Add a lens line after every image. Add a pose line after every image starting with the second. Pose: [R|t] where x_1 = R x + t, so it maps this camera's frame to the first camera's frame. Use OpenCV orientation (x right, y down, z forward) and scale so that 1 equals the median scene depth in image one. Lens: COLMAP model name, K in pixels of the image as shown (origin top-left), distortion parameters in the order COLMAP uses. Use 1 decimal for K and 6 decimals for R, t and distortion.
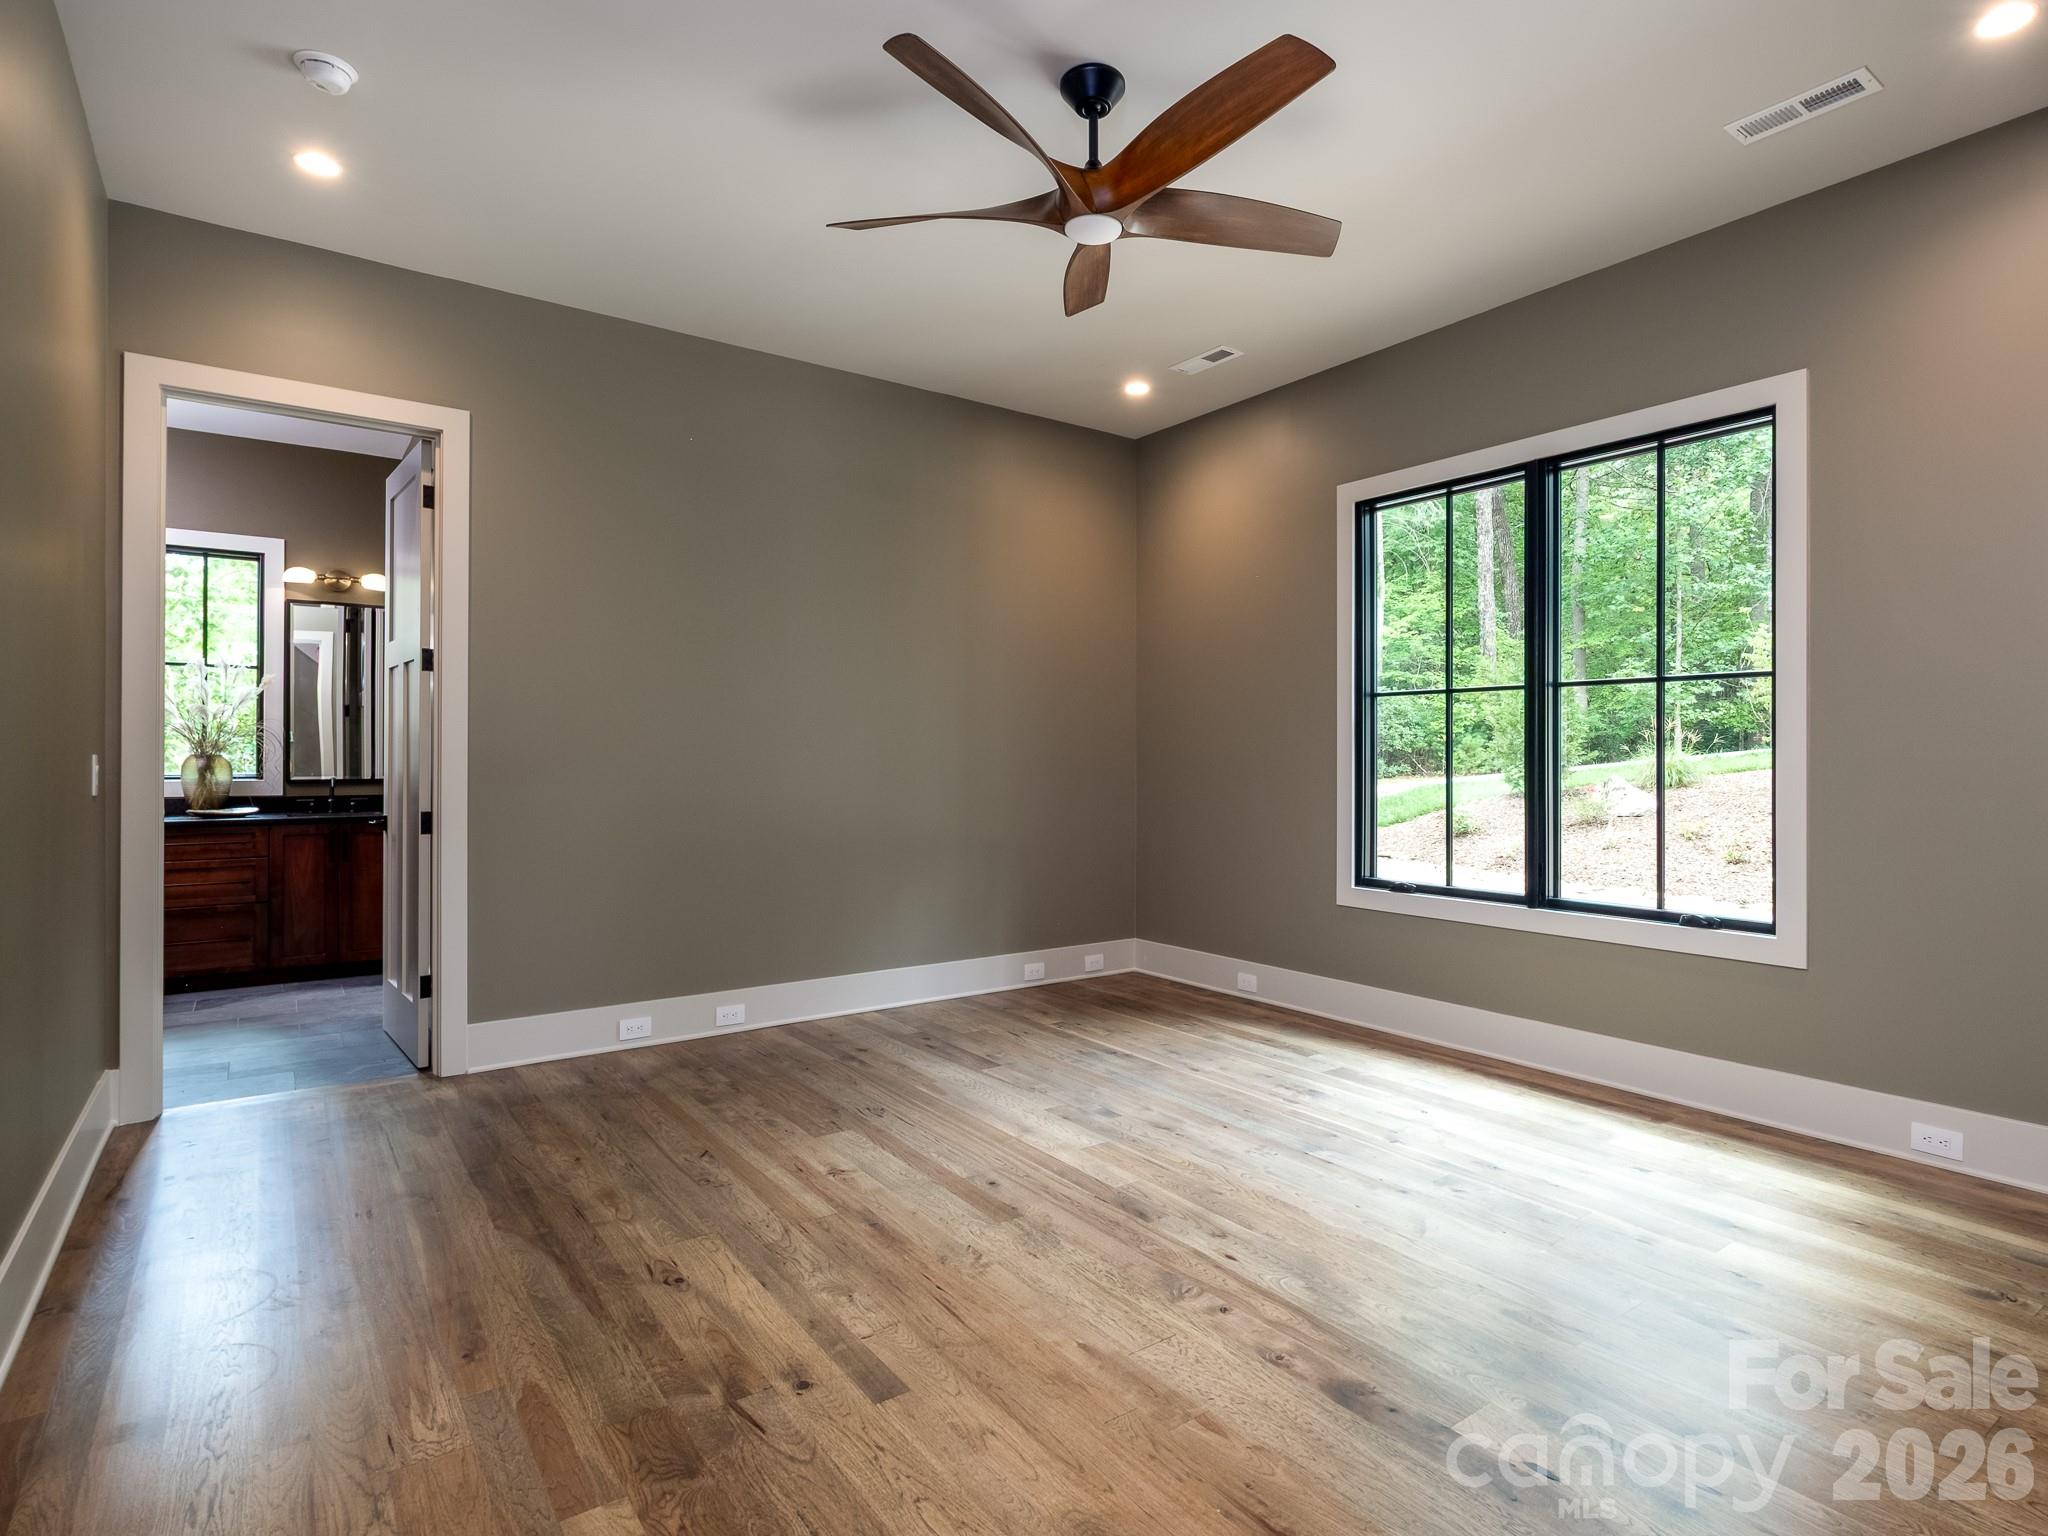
lens RADIAL K [[941.9, 0, 1024.0], [0, 941.9, 768.0], [0, 0, 1]] dist [-0.001121, -0.000319]
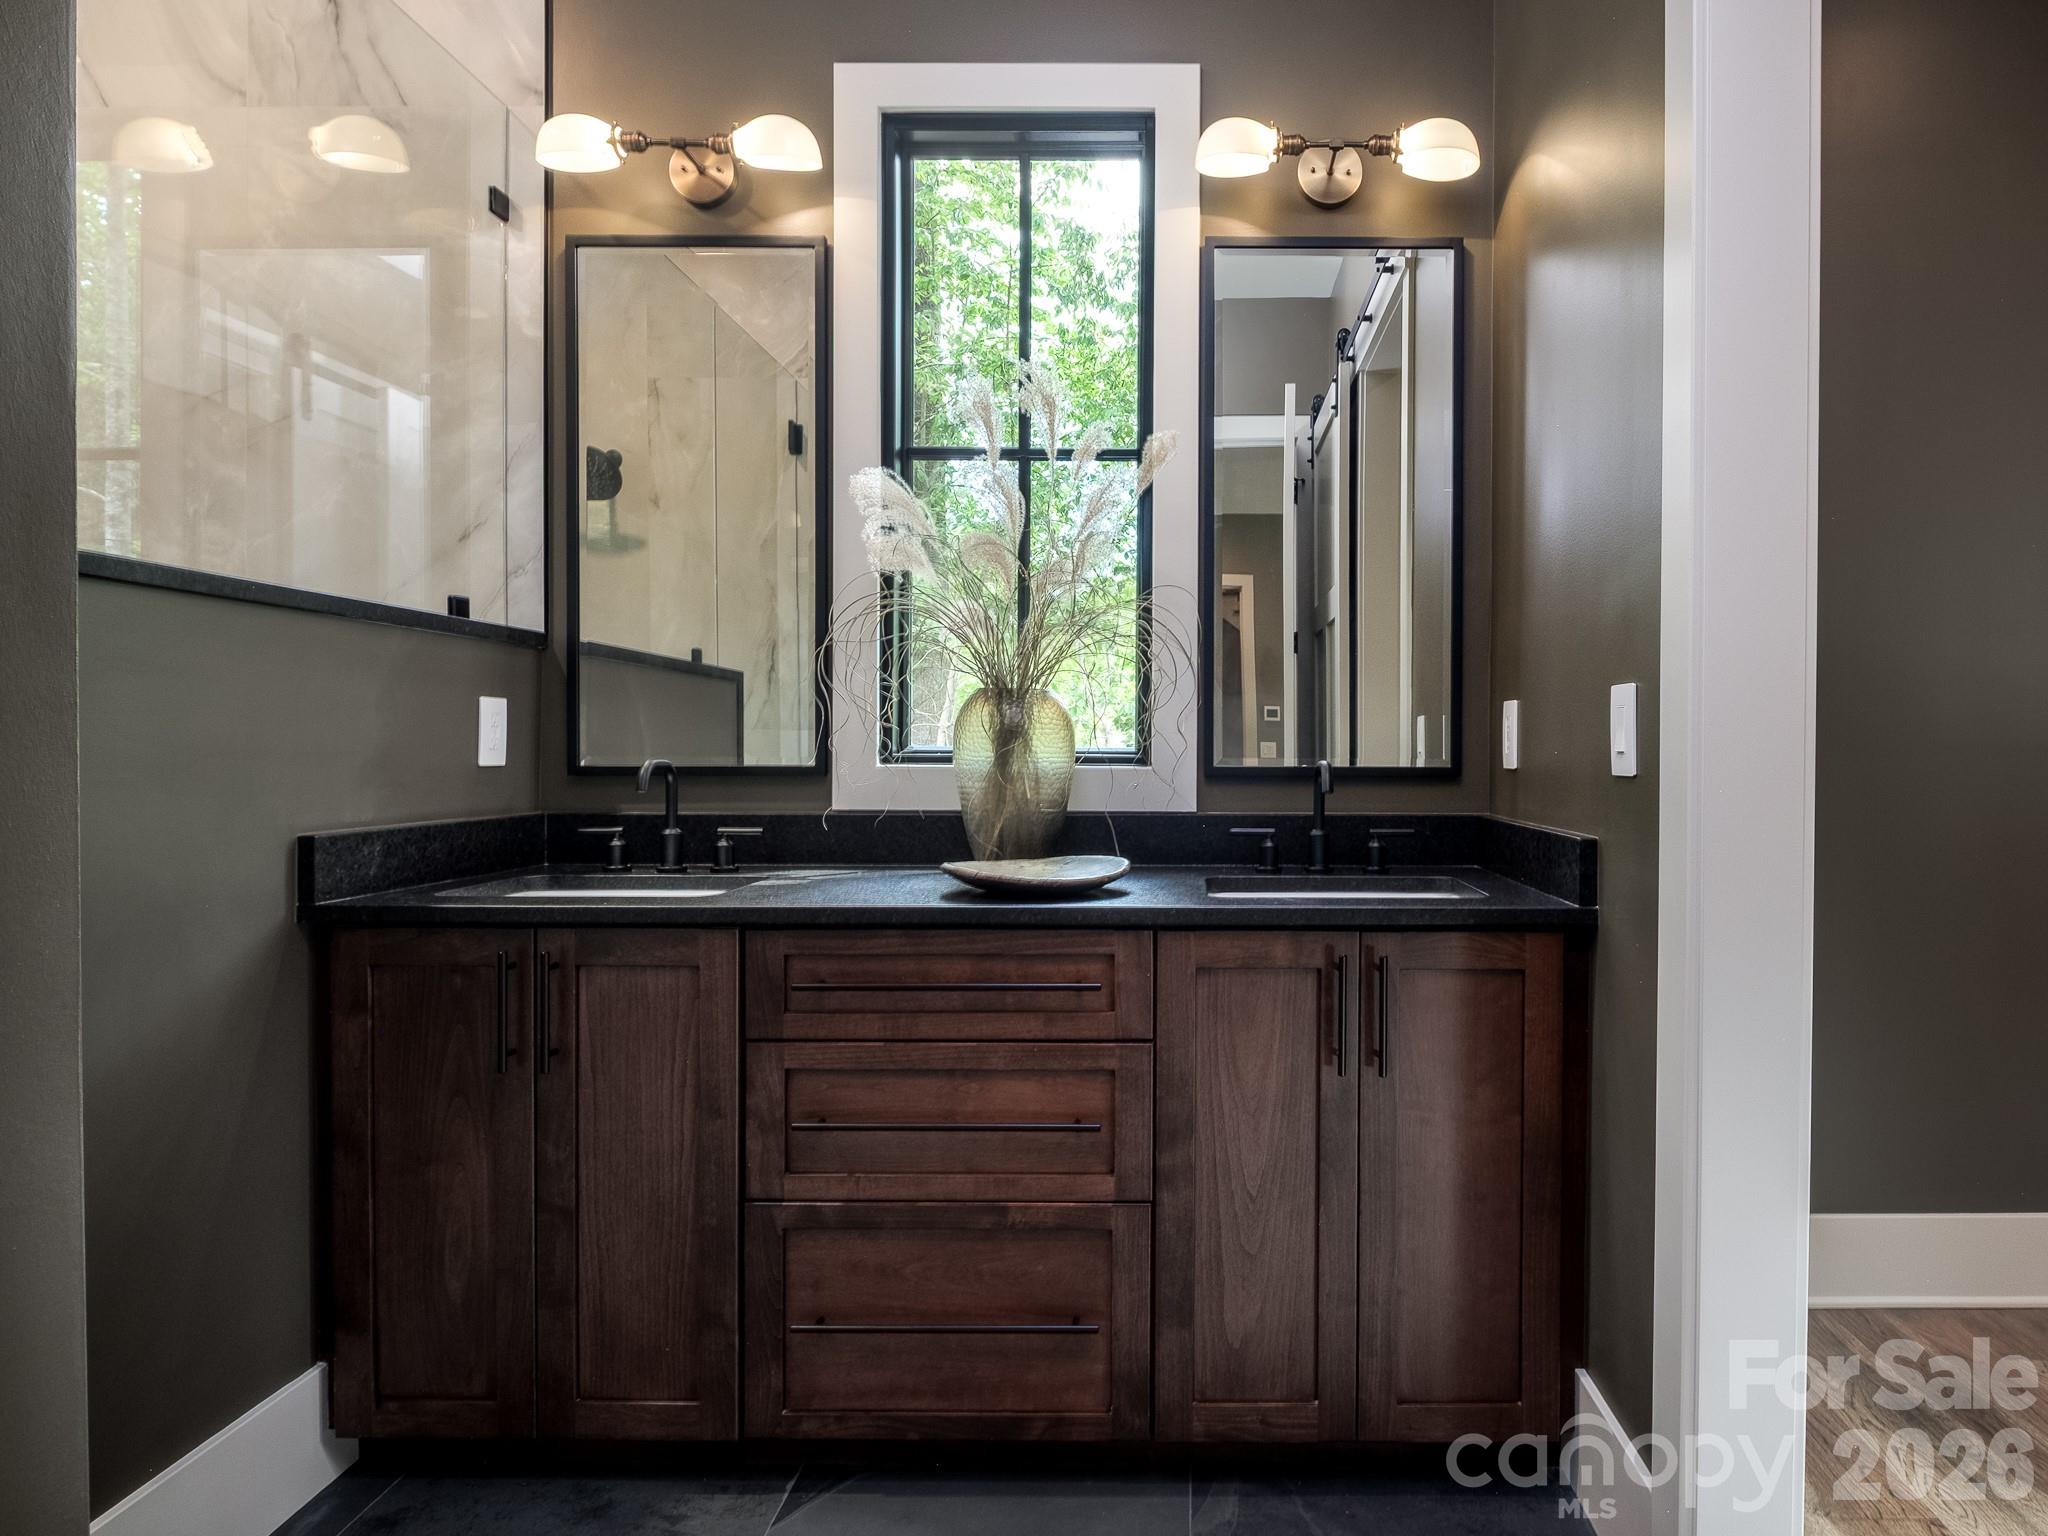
lens RADIAL K [[1120.0, 0, 1062.3], [0, 1120.0, 773.0], [0, 0, 1]] dist [-0.001683, 0.000692]
pose [[0.699277, 0.005578, -0.714829, -0.568568], [-0.000668, 0.999974, 0.007149, 0.012854], [0.714851, -0.004522, 0.699262, 0.728971]]
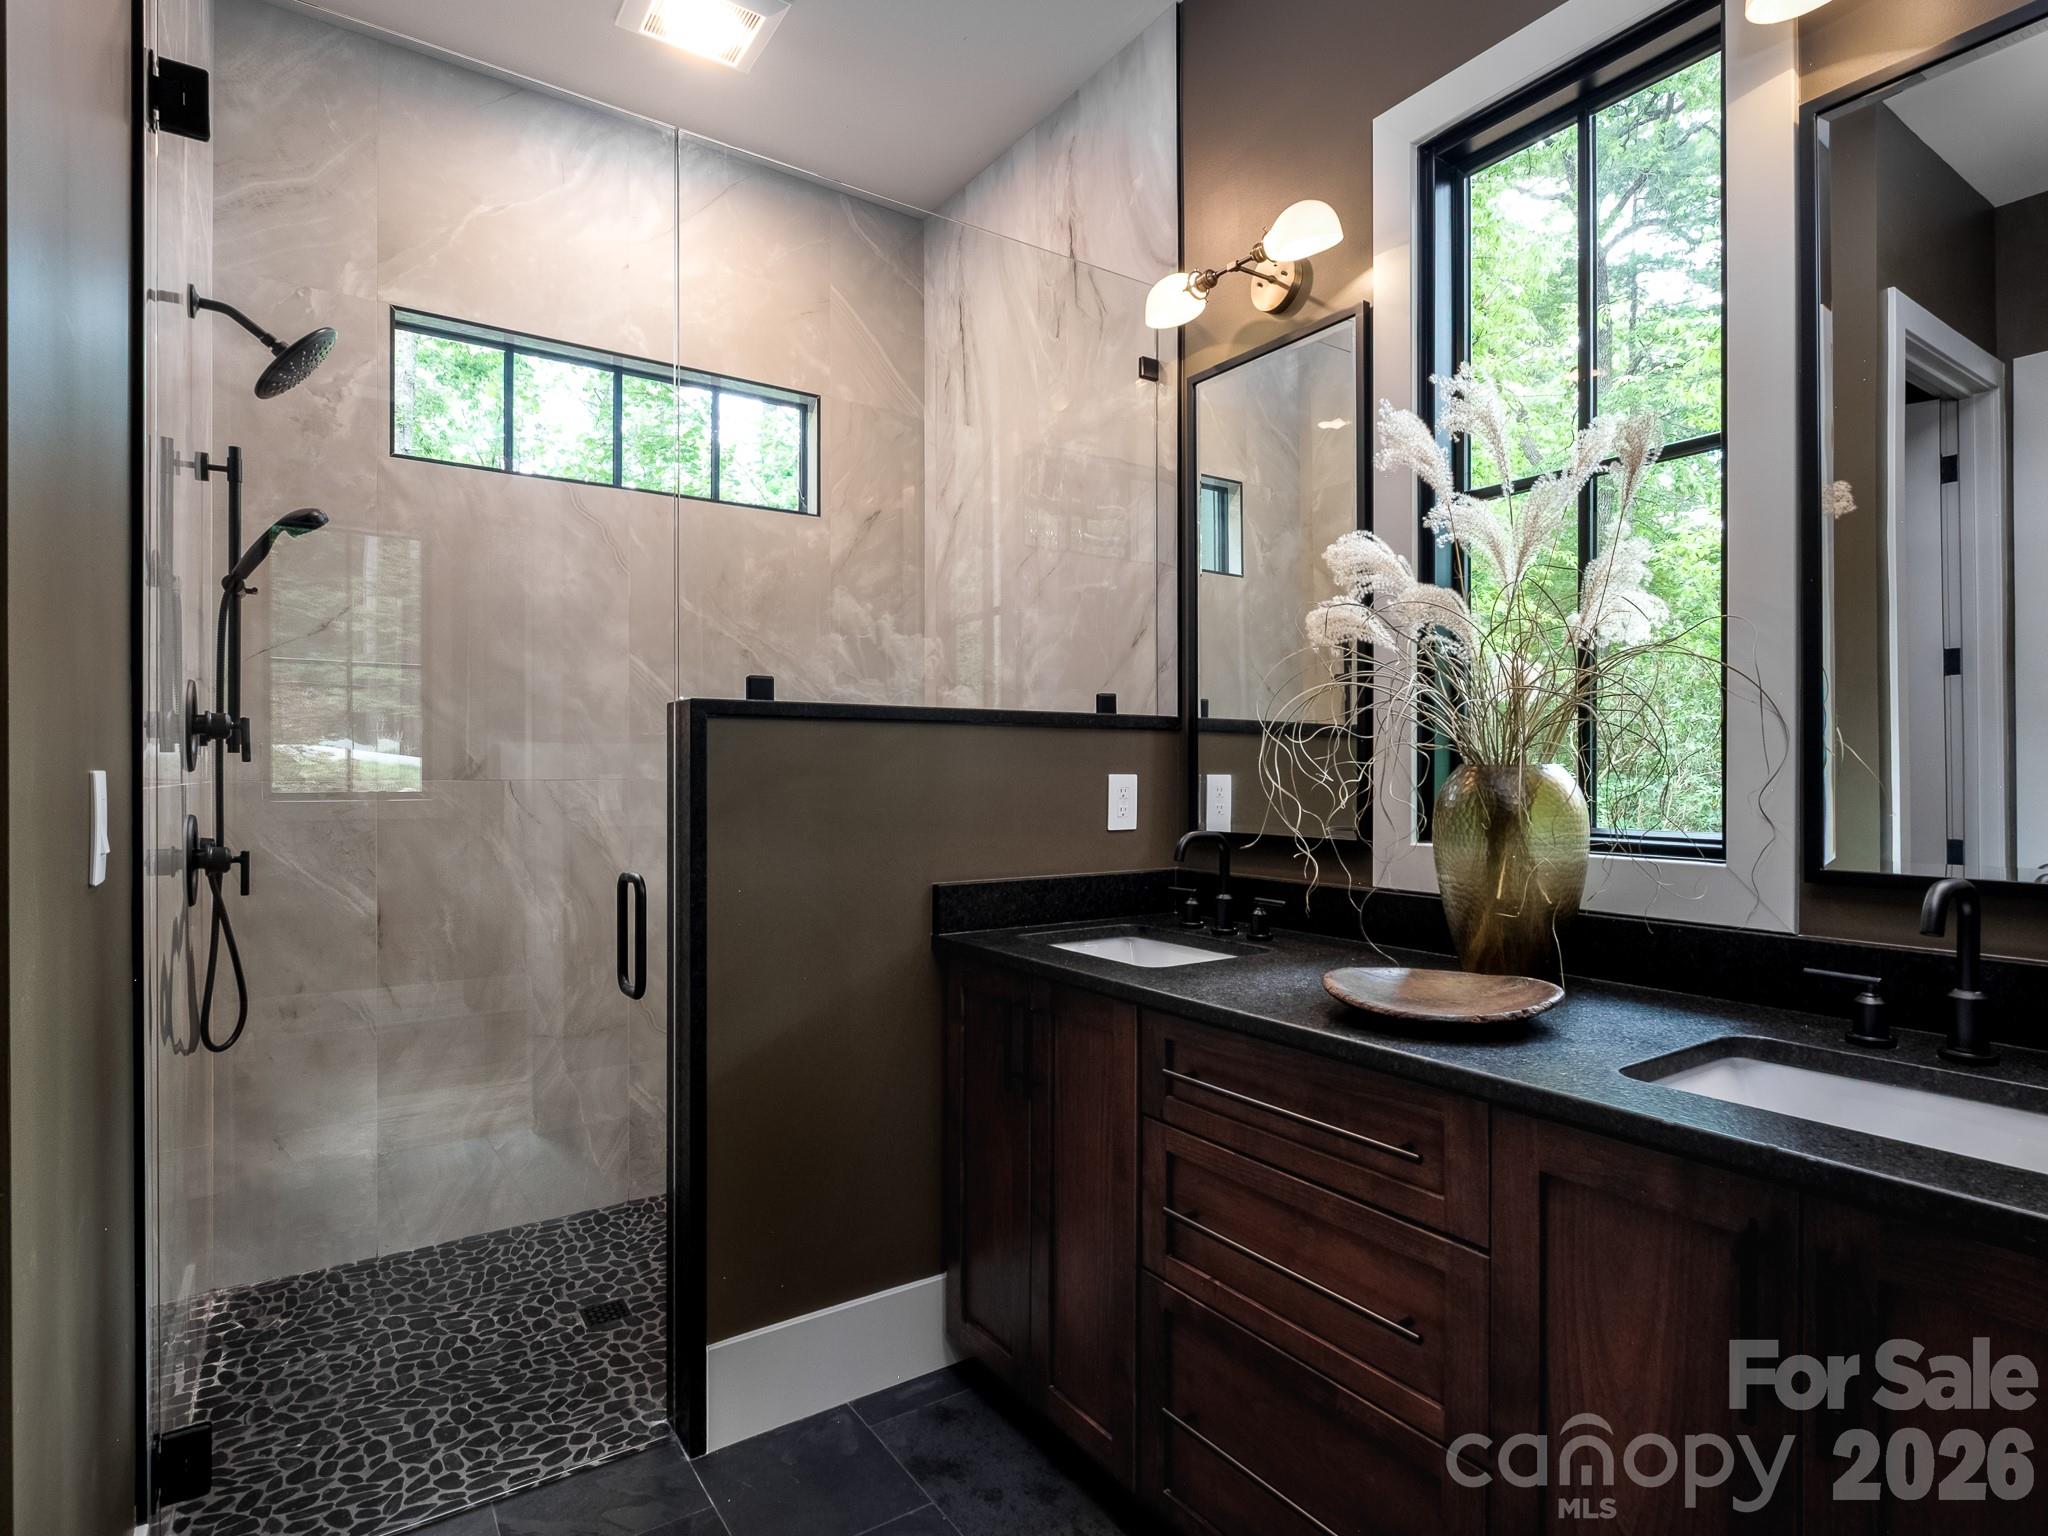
lens RADIAL K [[990.7, 0, 1027.9], [0, 990.7, 788.4], [0, 0, 1]] dist [0.000002, -0.000181]
pose [[-0.082940, -0.007683, -0.996525, -0.560659], [-0.007128, 0.999949, -0.007116, -0.003284], [0.996529, 0.006513, -0.082991, 0.874527]]
